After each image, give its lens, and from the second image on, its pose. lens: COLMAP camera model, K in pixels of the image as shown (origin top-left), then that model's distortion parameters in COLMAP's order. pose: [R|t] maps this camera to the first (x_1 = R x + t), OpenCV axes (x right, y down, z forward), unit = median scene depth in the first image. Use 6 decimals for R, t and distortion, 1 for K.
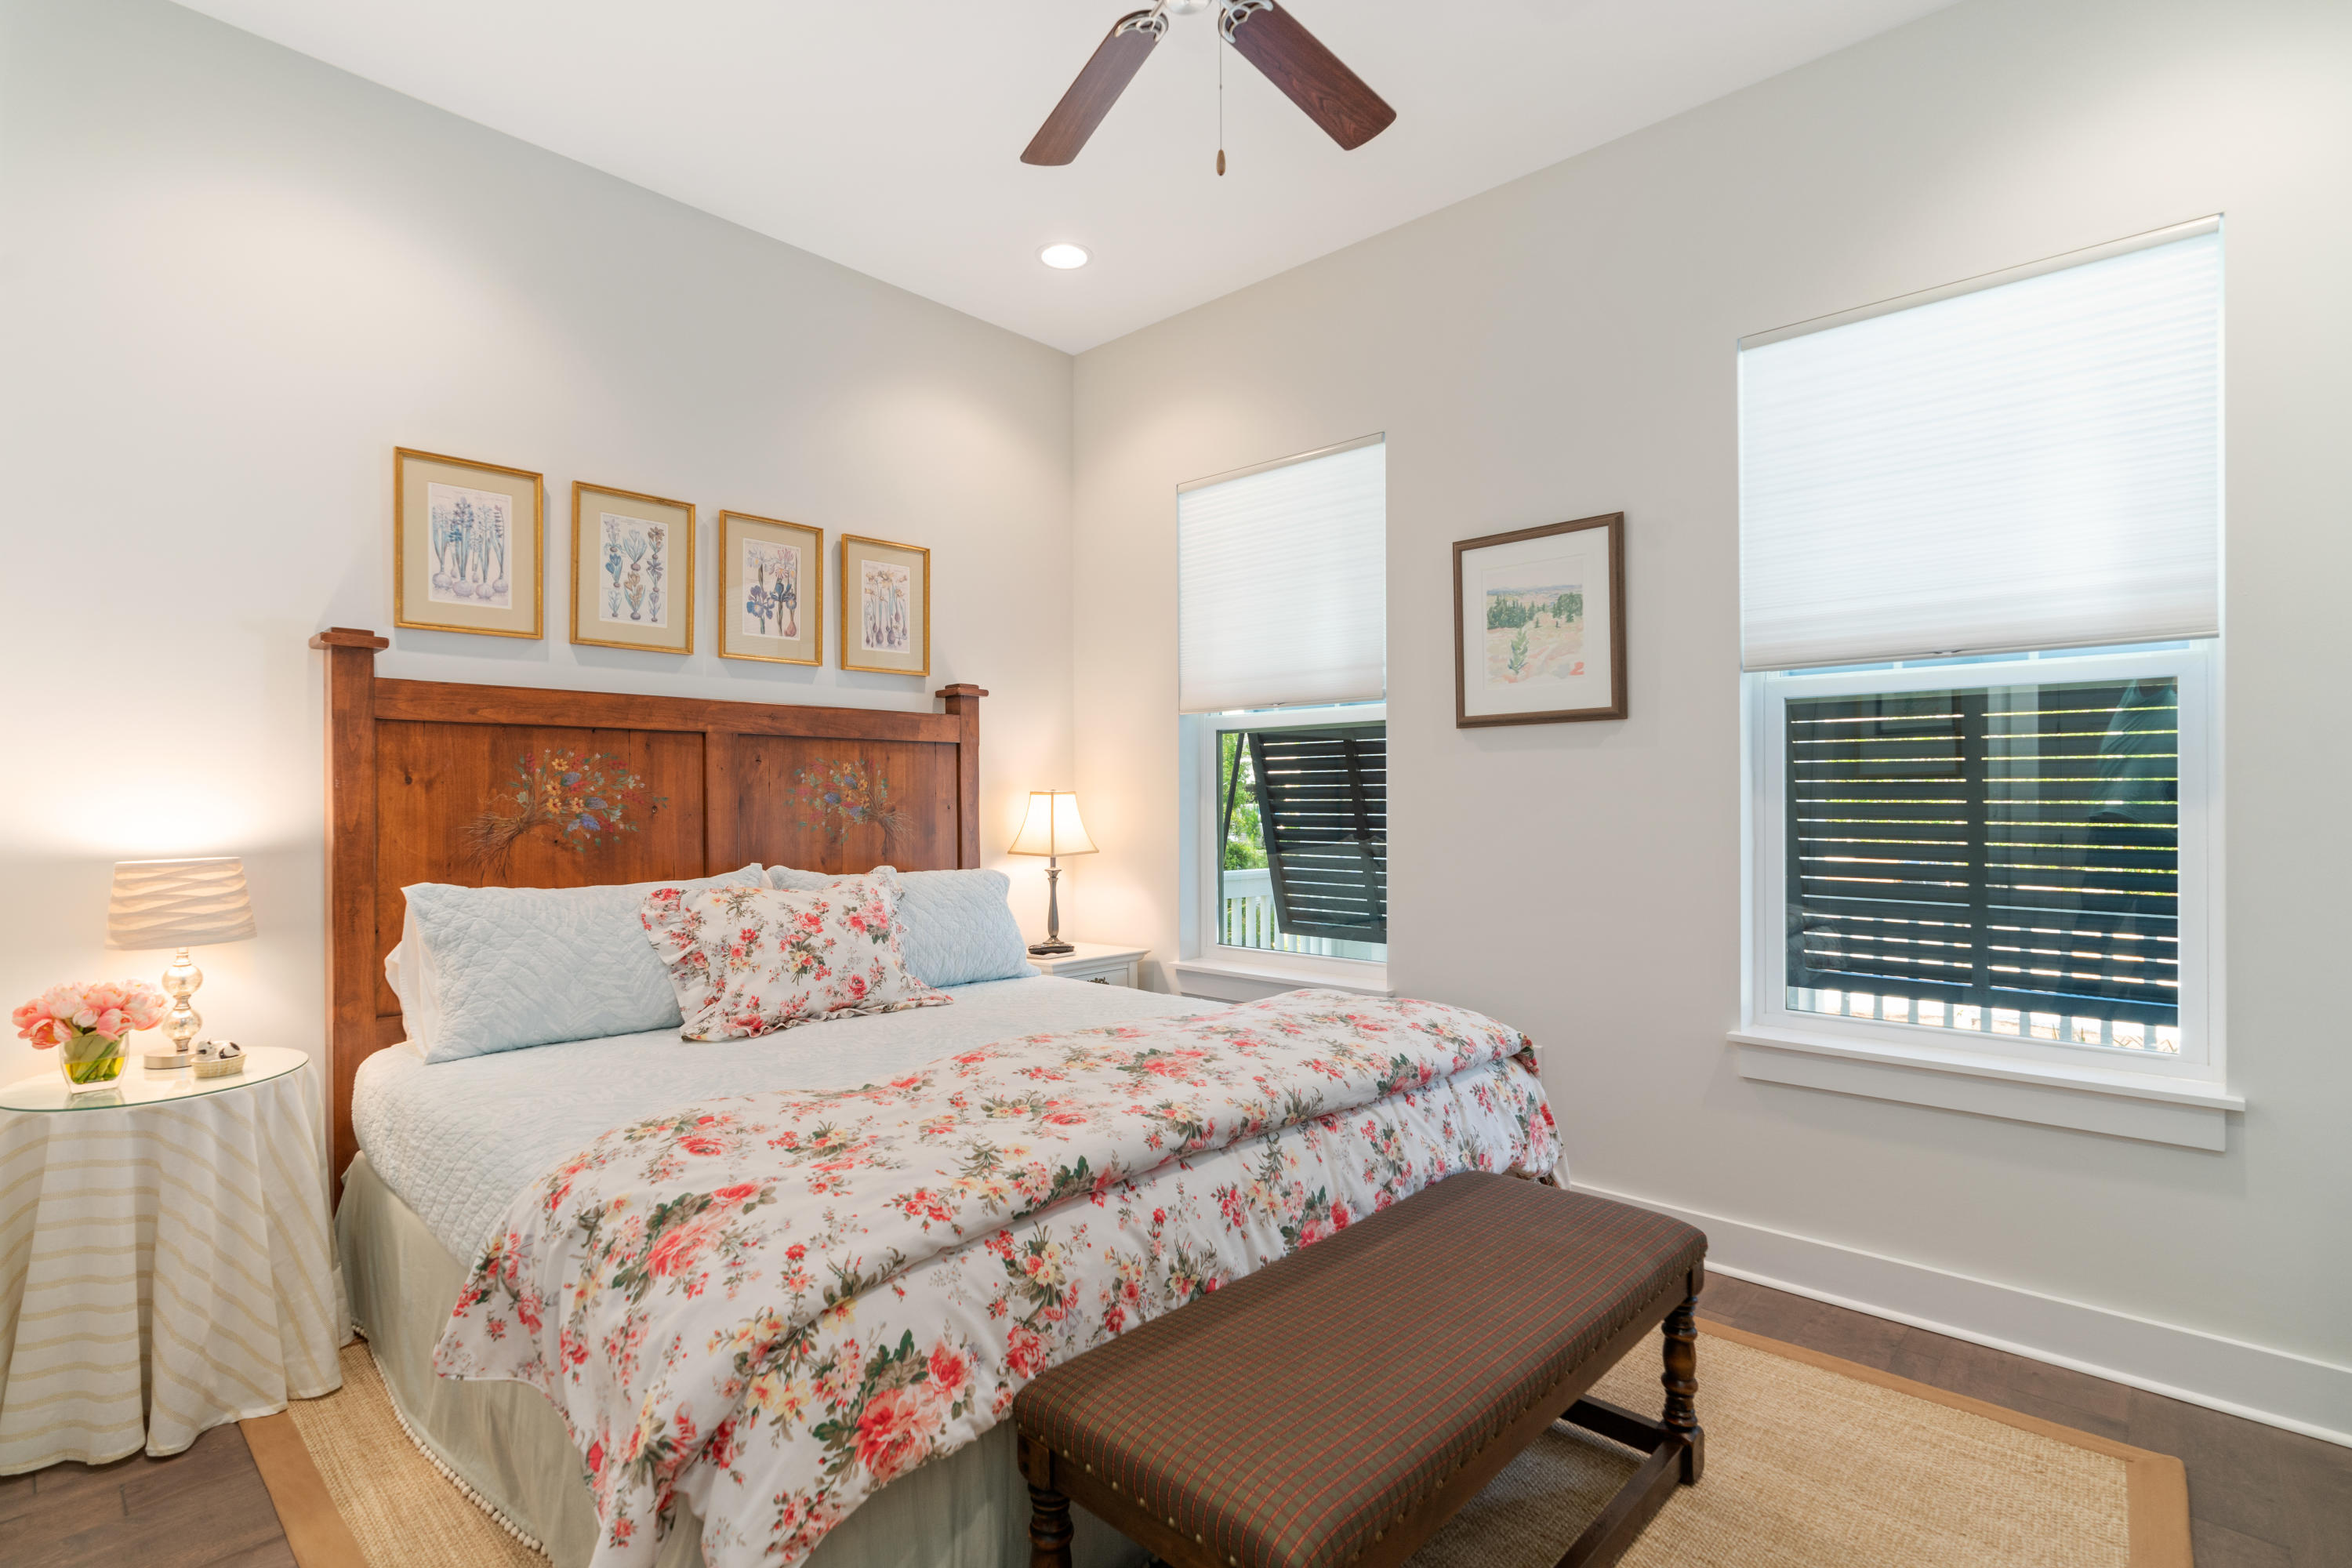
lens RADIAL K [[1082.1, 0, 1167.4], [0, 1082.1, 790.7], [0, 0, 1]] dist [-0.010411, -0.000179]
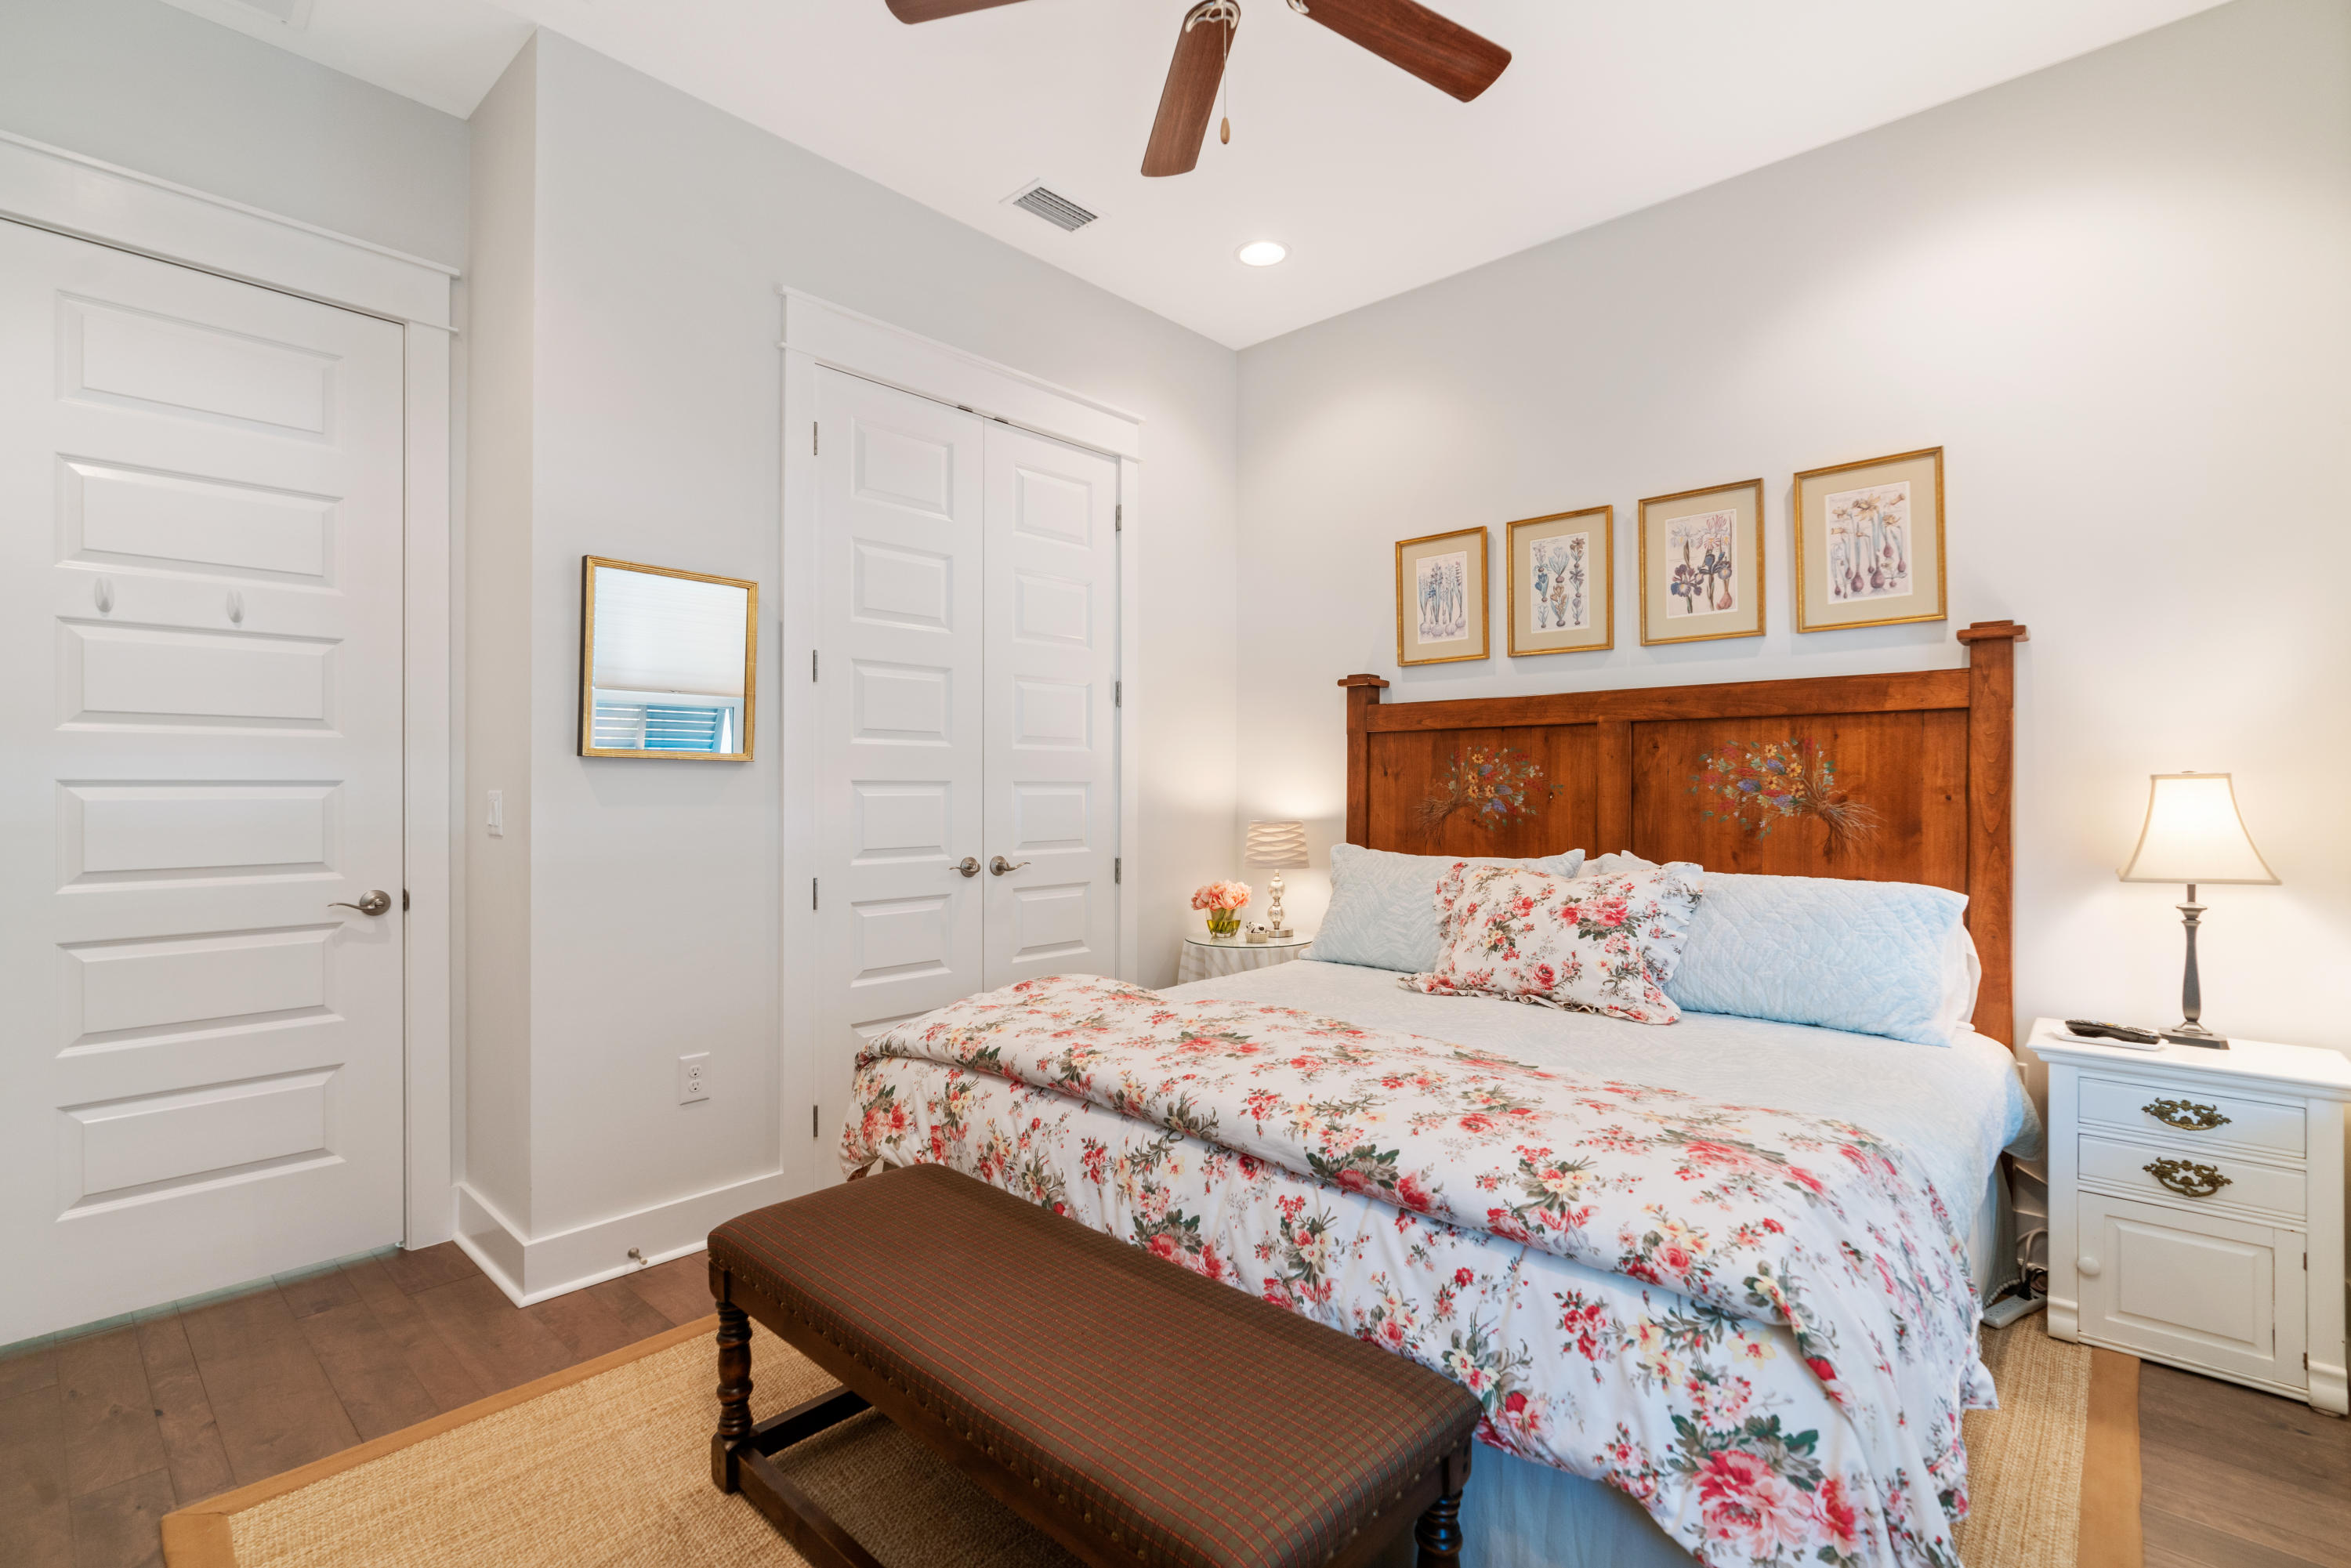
lens RADIAL K [[1081.6, 0, 1165.8], [0, 1081.6, 779.9], [0, 0, 1]] dist [-0.010411, -0.000179]
pose [[0.014973, -0.005711, -0.999872, 0.679026], [0.007614, 0.999955, -0.005598, 0.004416], [0.999859, -0.007529, 0.015016, 0.624119]]
